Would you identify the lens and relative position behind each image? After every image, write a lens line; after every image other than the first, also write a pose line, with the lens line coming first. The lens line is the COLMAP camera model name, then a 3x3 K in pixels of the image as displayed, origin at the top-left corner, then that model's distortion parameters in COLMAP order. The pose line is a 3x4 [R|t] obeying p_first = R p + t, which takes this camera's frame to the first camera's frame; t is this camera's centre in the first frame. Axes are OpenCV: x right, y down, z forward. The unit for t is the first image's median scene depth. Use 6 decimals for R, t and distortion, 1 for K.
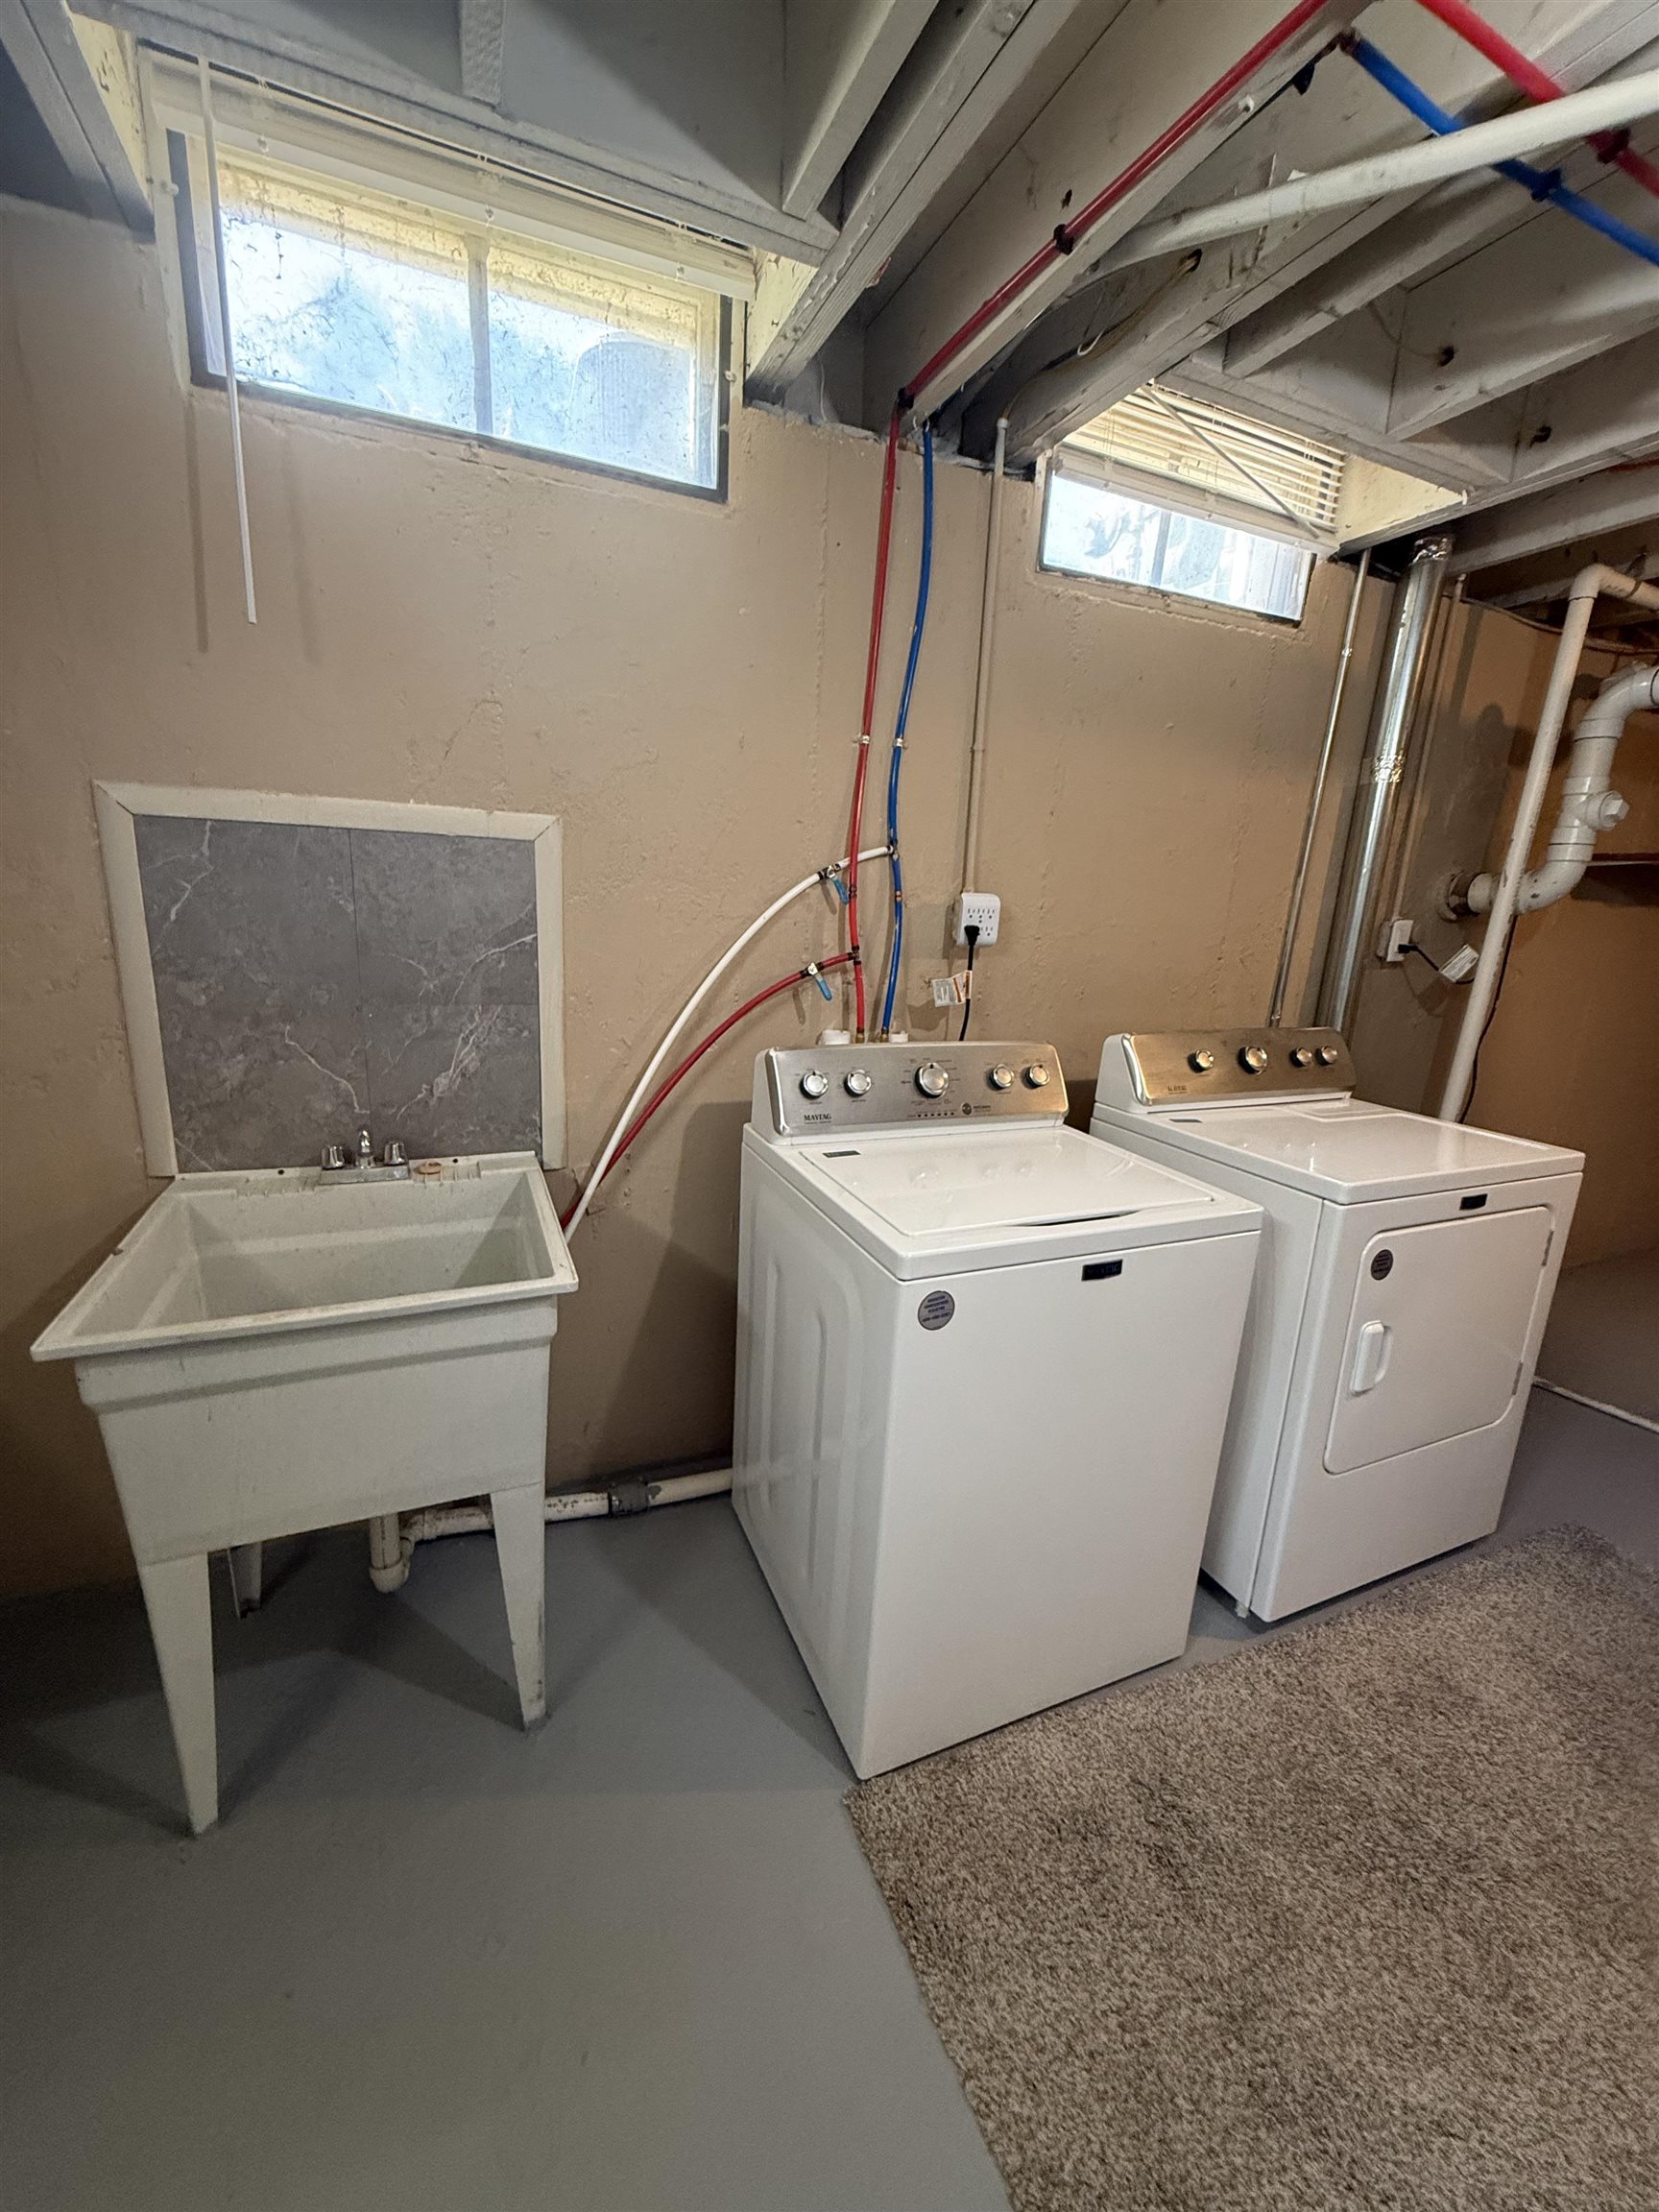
lens RADIAL K [[882.2, 0, 833.7], [0, 882.2, 1101.3], [0, 0, 1]] dist [0.000878, 0.000507]
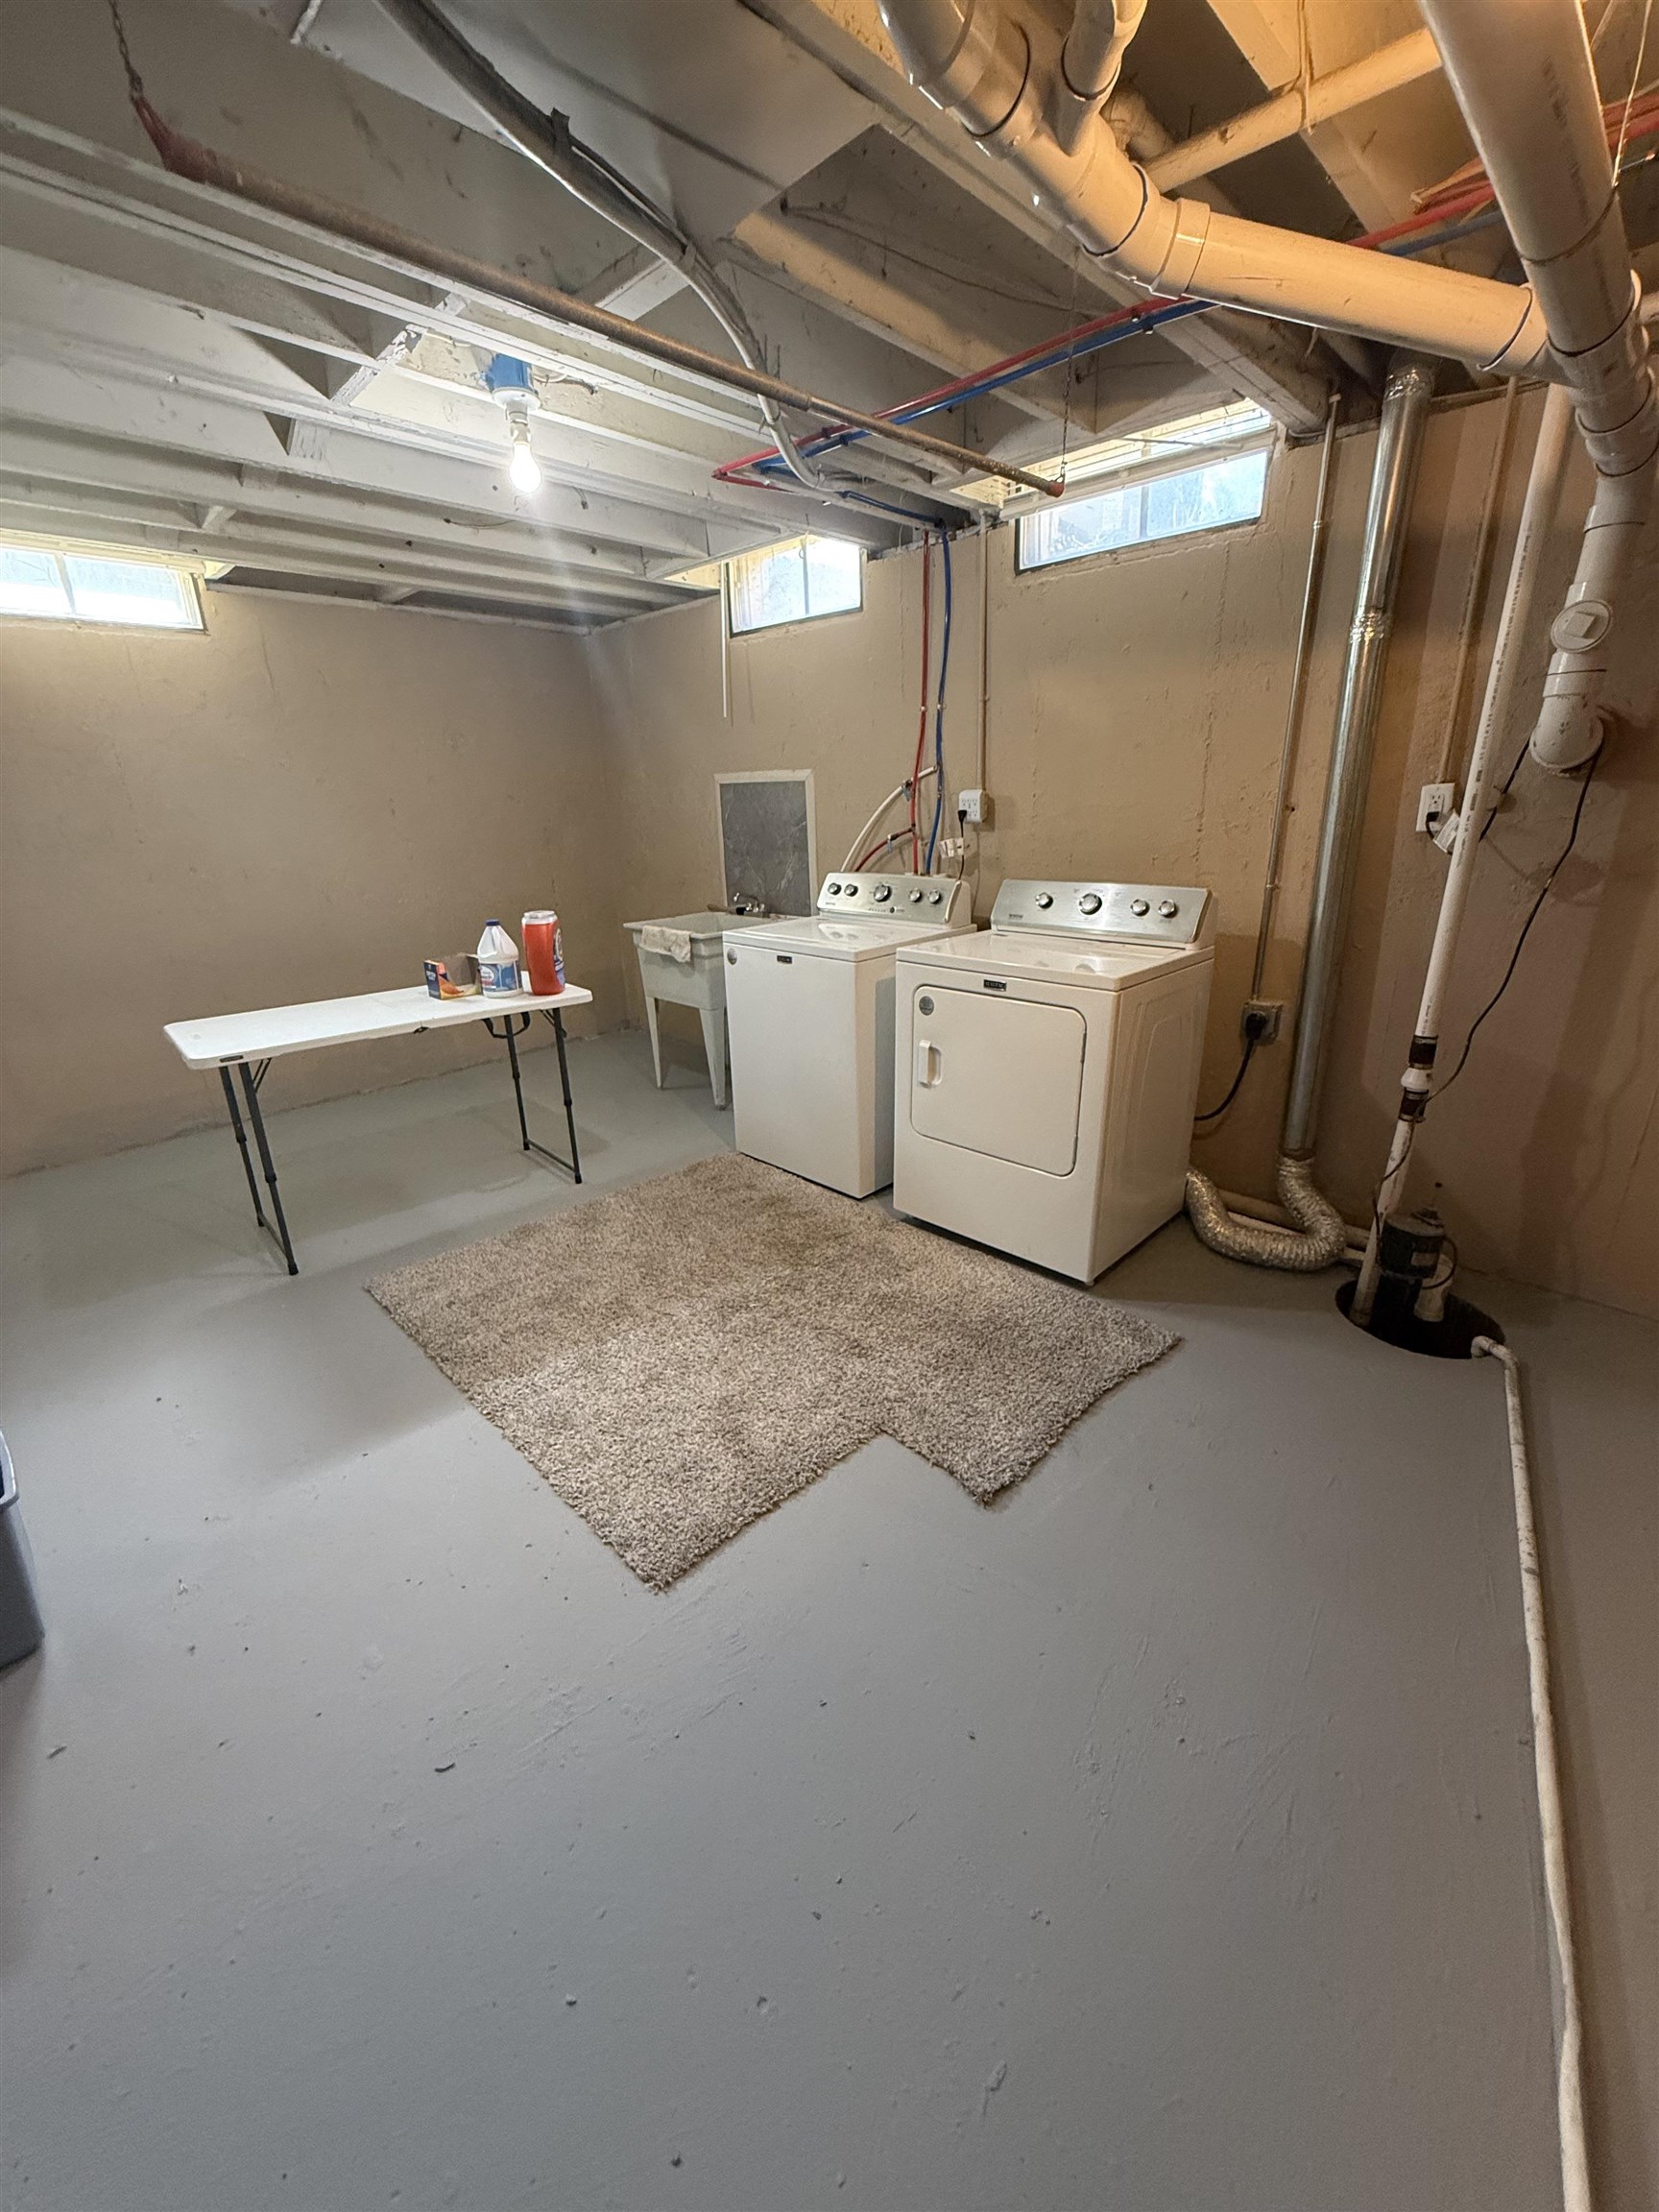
lens RADIAL K [[882.2, 0, 833.7], [0, 882.2, 1101.3], [0, 0, 1]] dist [0.000878, 0.000507]
pose [[0.376191, 0.250610, -0.892006, 1.989506], [-0.180133, 0.964139, 0.194907, 0.061170], [0.908863, 0.087357, 0.407844, 0.163199]]
